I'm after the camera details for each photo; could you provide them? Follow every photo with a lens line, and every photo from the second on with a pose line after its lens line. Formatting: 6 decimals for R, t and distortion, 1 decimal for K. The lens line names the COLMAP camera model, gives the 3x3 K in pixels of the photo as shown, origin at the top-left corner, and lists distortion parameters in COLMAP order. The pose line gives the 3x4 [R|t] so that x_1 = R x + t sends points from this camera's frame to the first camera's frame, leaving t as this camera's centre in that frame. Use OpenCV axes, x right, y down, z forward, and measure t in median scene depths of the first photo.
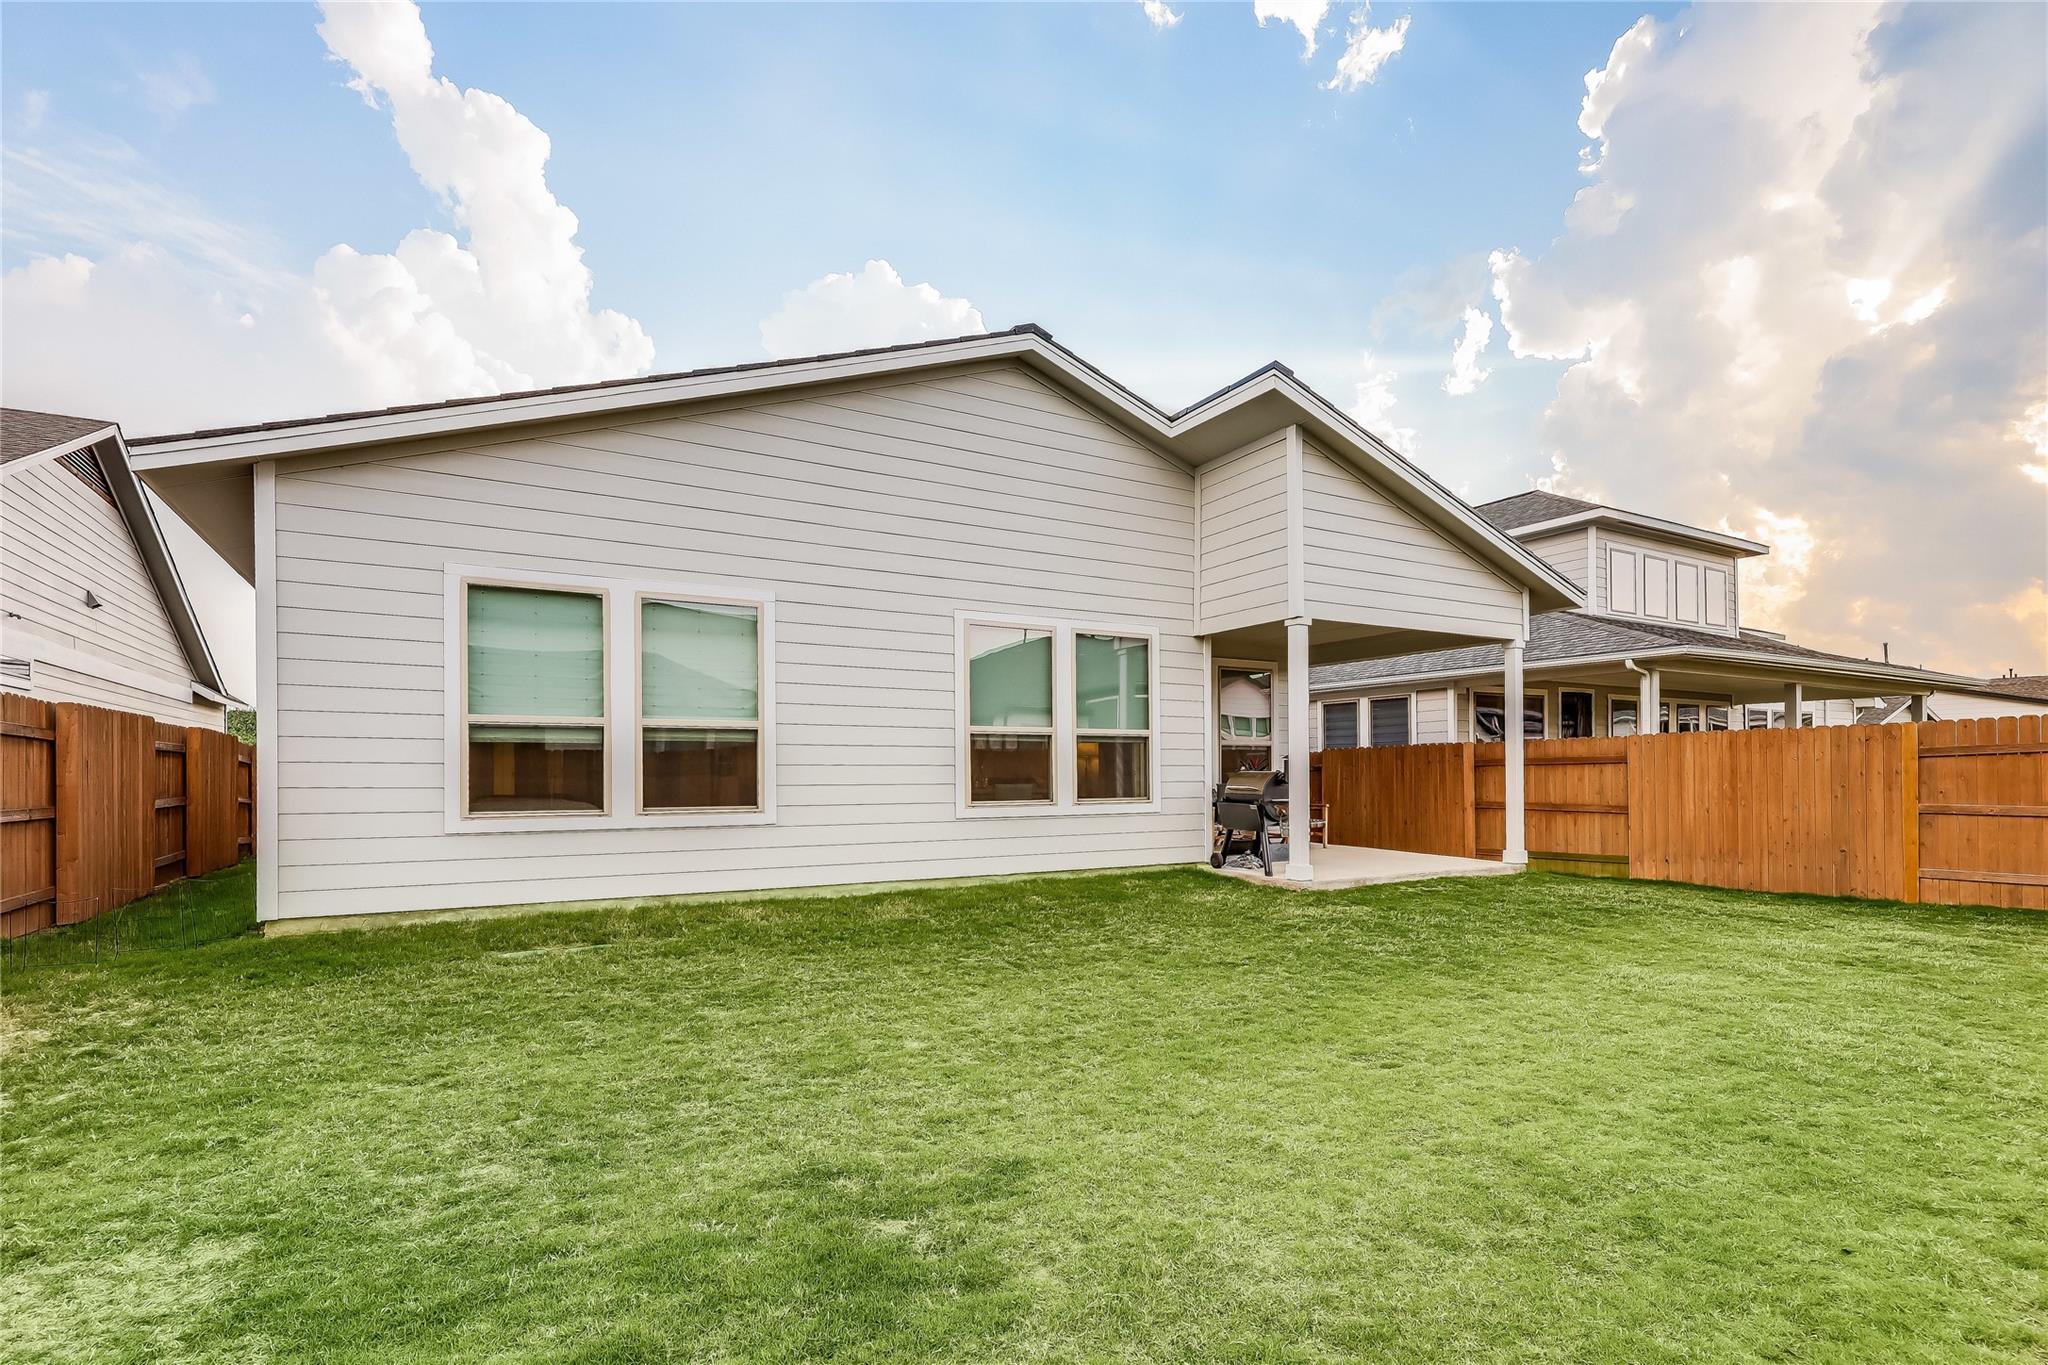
lens RADIAL K [[978.7, 0, 1023.9], [0, 978.7, 770.0], [0, 0, 1]] dist [-0.004573, 0.000116]
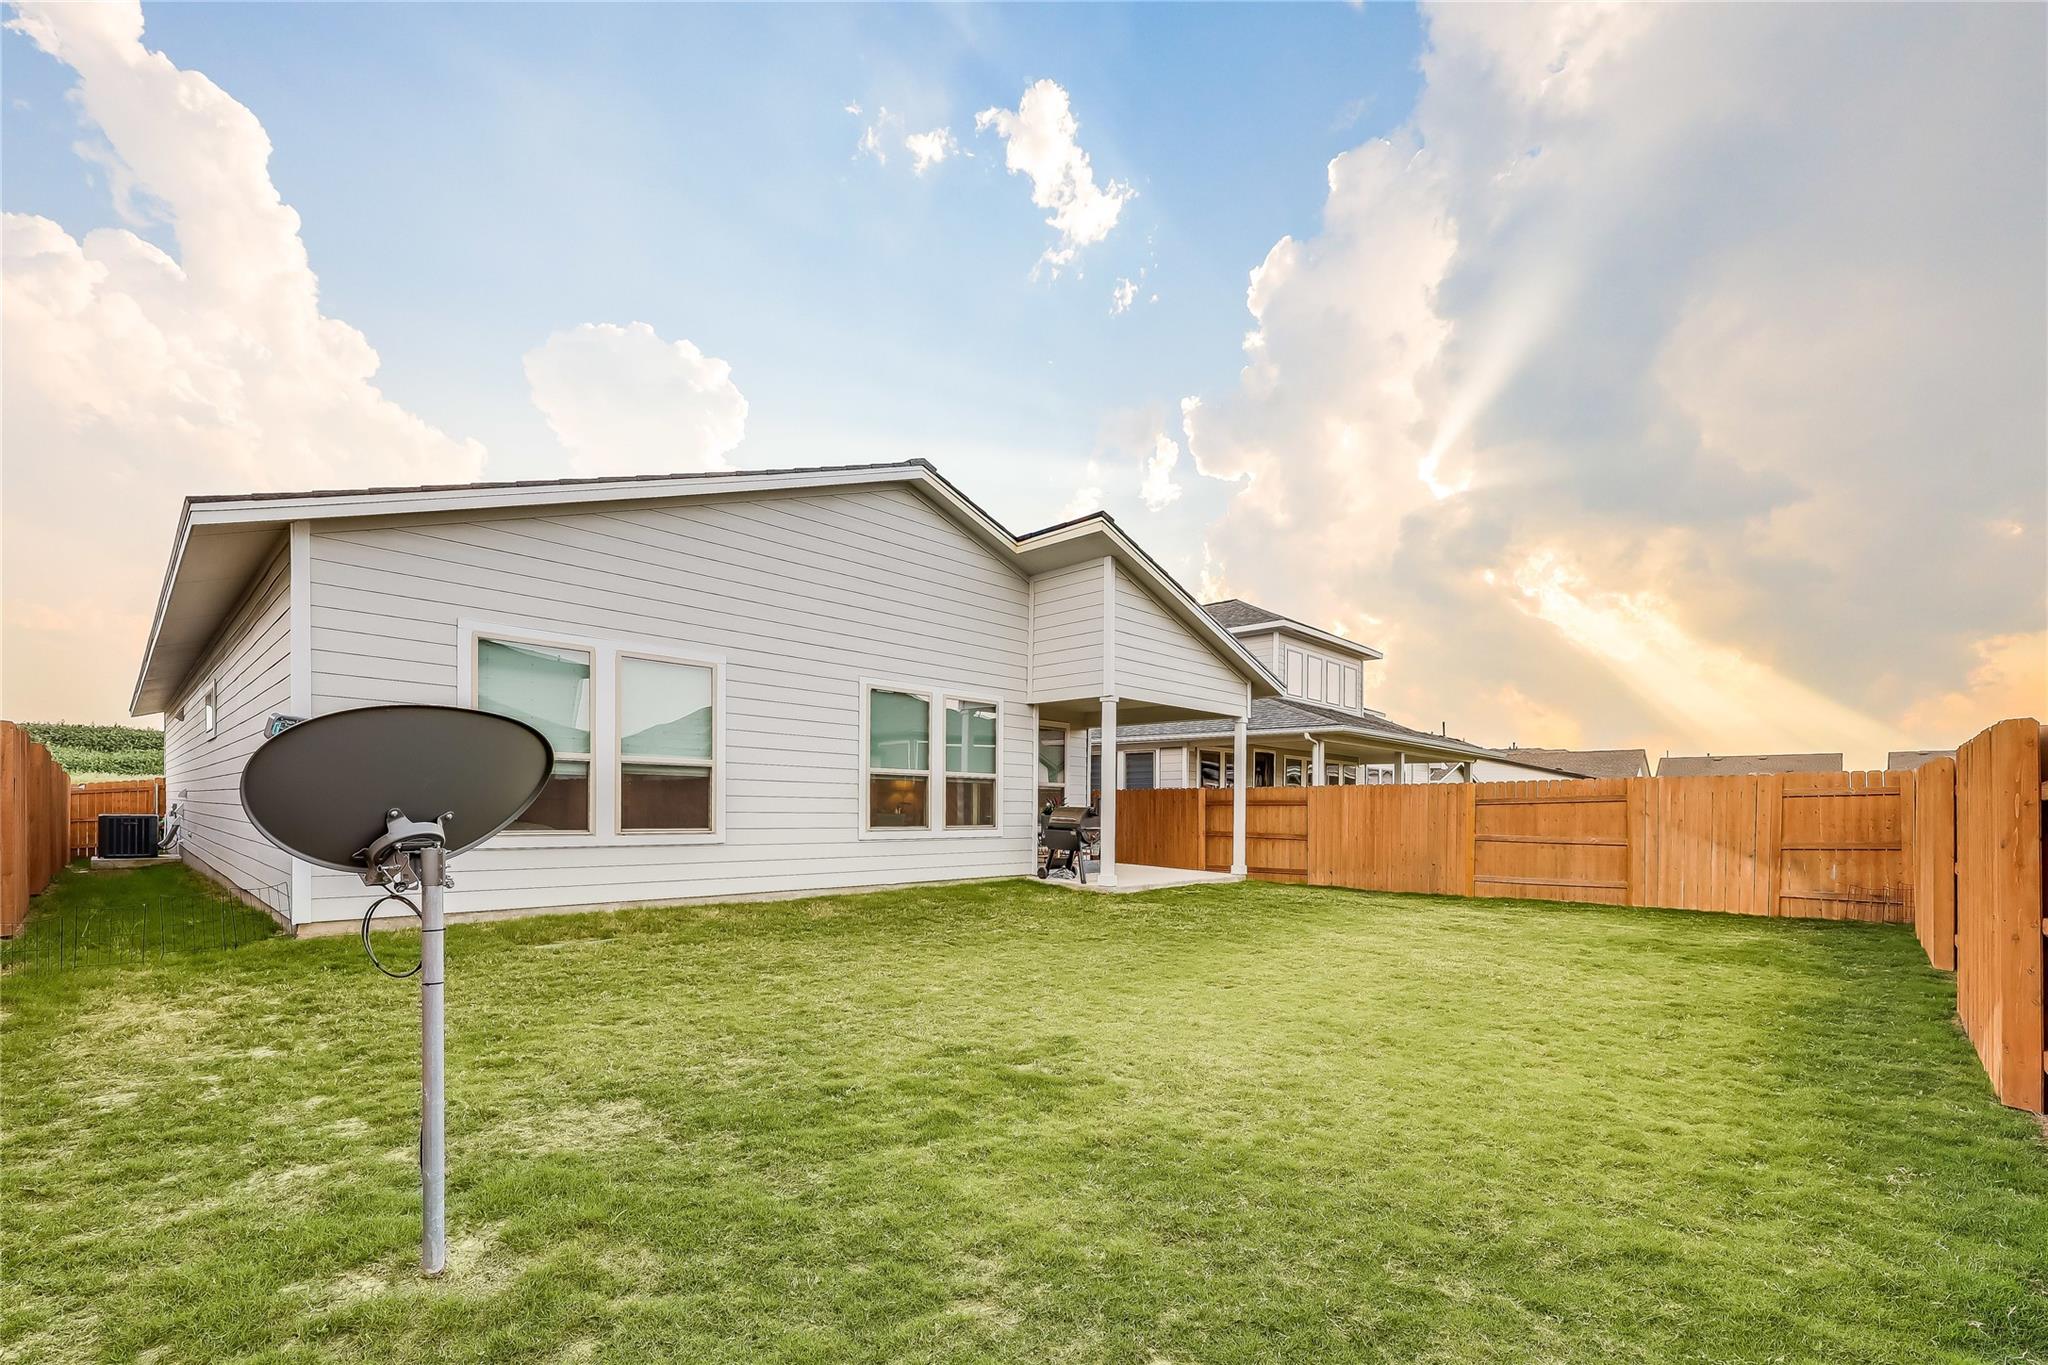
lens RADIAL K [[867.3, 0, 1026.2], [0, 867.3, 809.7], [0, 0, 1]] dist [-0.018152, -0.000152]
pose [[0.960975, 0.015446, 0.276204, -0.167164], [-0.017744, 0.999826, 0.005824, -0.000346], [-0.276066, -0.010498, 0.961081, -0.142440]]
